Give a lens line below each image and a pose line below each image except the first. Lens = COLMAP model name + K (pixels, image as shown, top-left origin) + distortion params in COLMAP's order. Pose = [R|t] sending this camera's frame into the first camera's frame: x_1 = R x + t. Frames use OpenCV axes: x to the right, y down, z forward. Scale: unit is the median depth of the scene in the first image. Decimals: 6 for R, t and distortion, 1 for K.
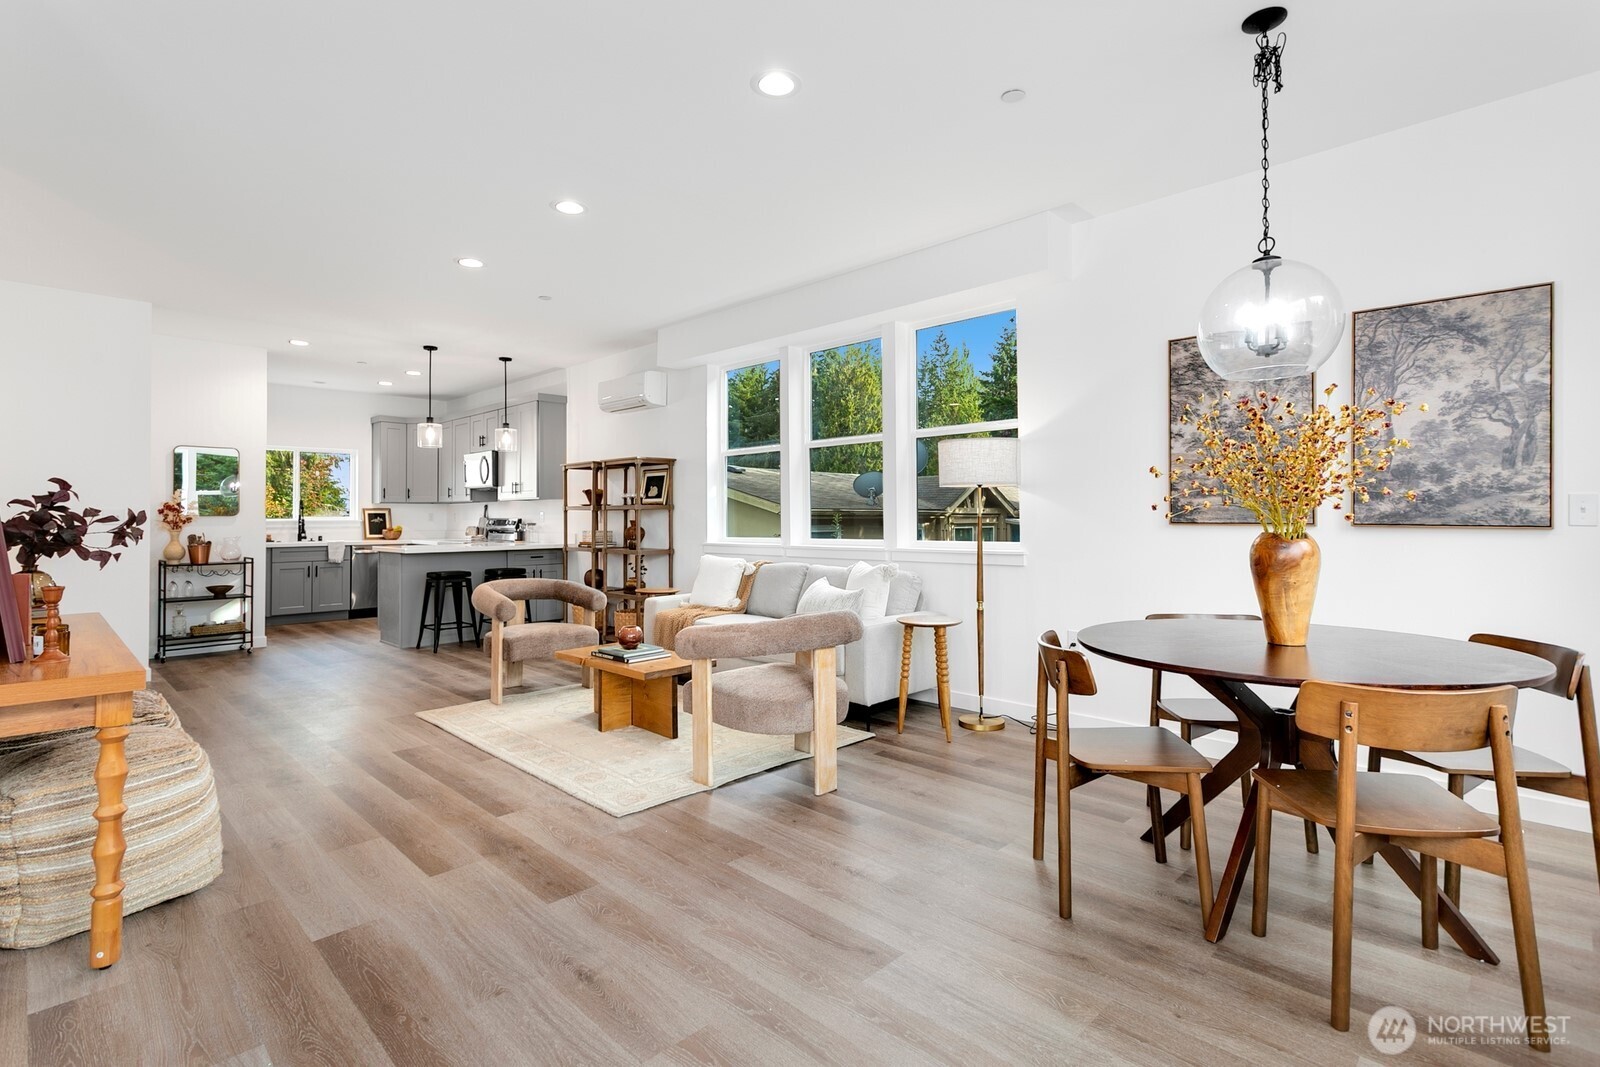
lens RADIAL K [[756.0, 0, 804.1], [0, 756.0, 503.4], [0, 0, 1]] dist [0.003137, 0.000756]
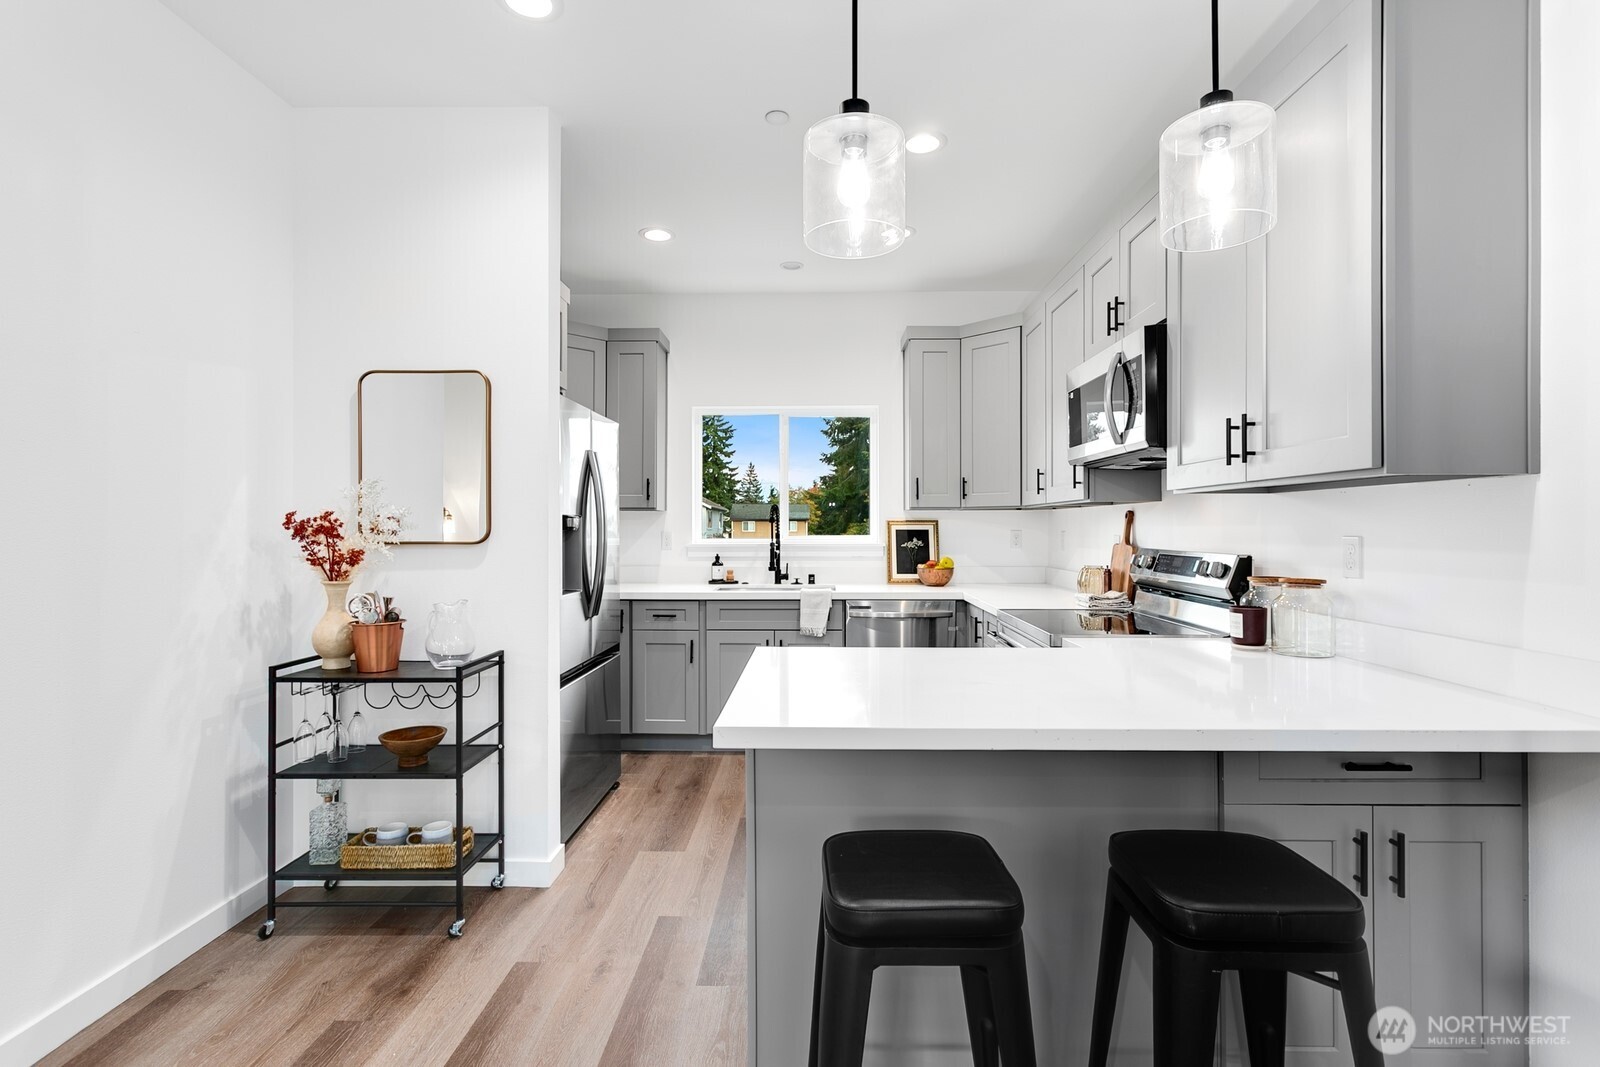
lens RADIAL K [[761.0, 0, 800.0], [0, 761.0, 533.5], [0, 0, 1]] dist [-0.000288, 0.000086]
pose [[0.679565, 0.008757, -0.733563, -0.266714], [0.013026, 0.999627, 0.024001, 0.002409], [0.733500, -0.025865, 0.679197, 0.652404]]
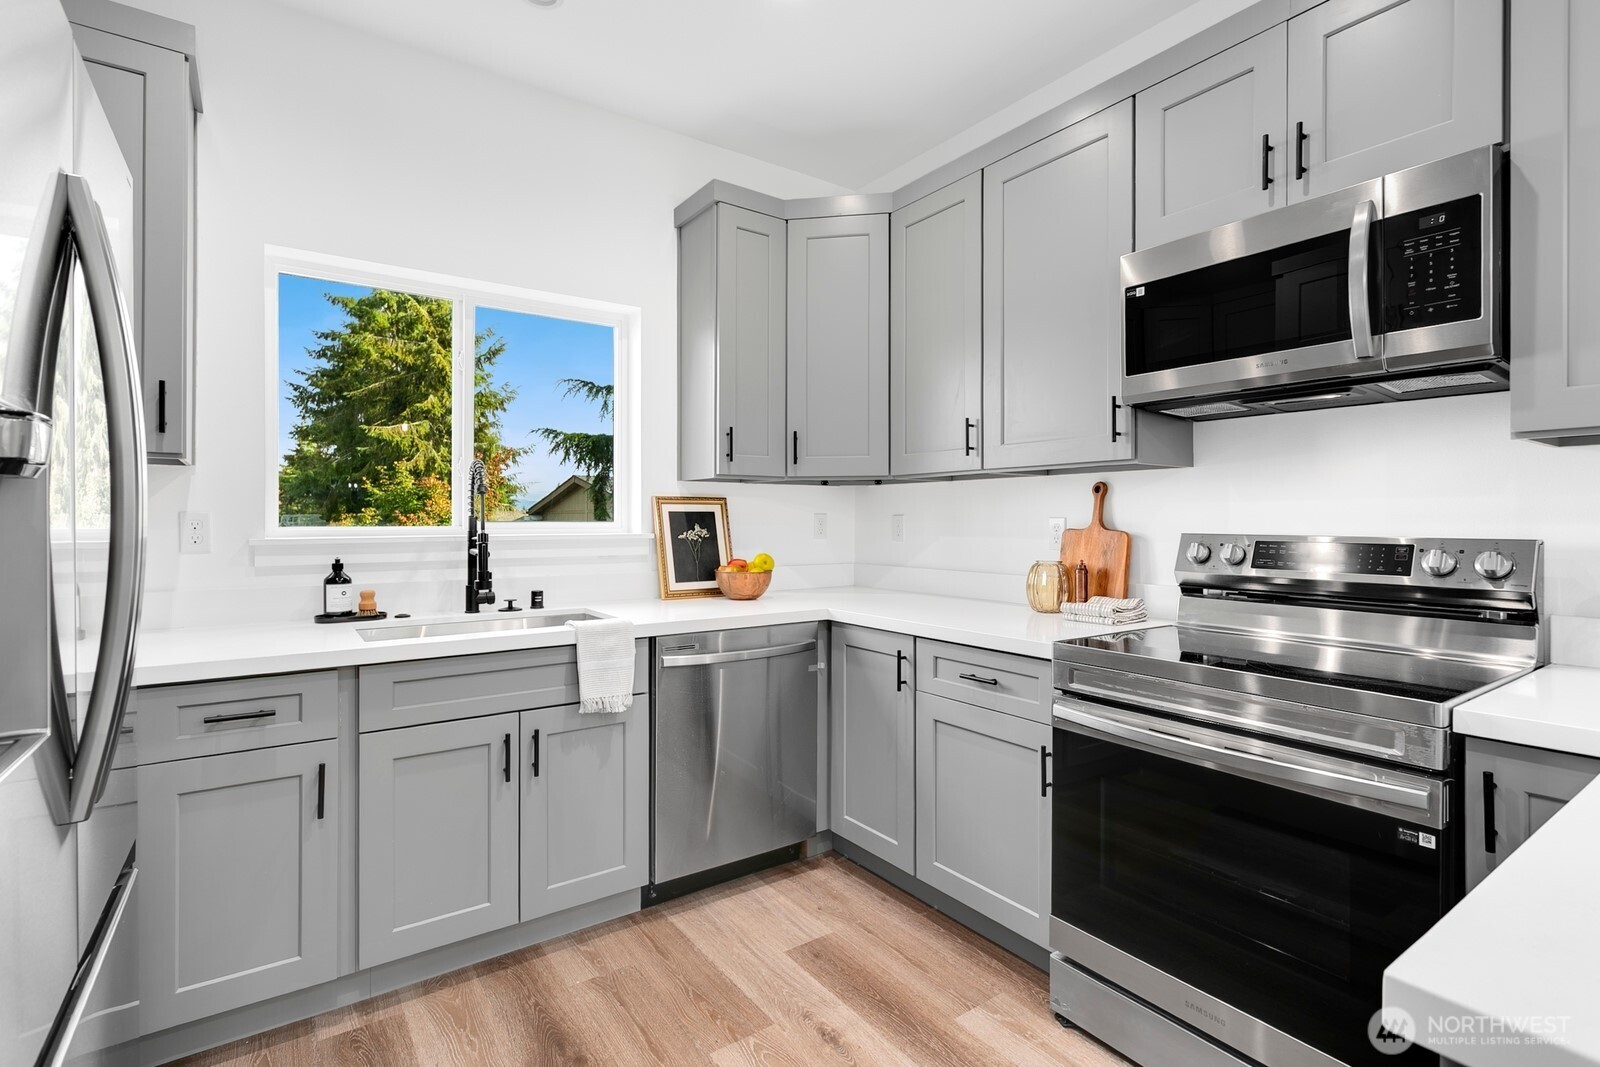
lens RADIAL K [[756.7, 0, 802.3], [0, 756.7, 523.8], [0, 0, 1]] dist [-0.000062, 0.000283]
pose [[0.983425, 0.005023, -0.181244, -0.497577], [-0.000393, 0.999673, 0.025572, 0.010409], [0.181313, -0.025077, 0.983106, 0.750601]]
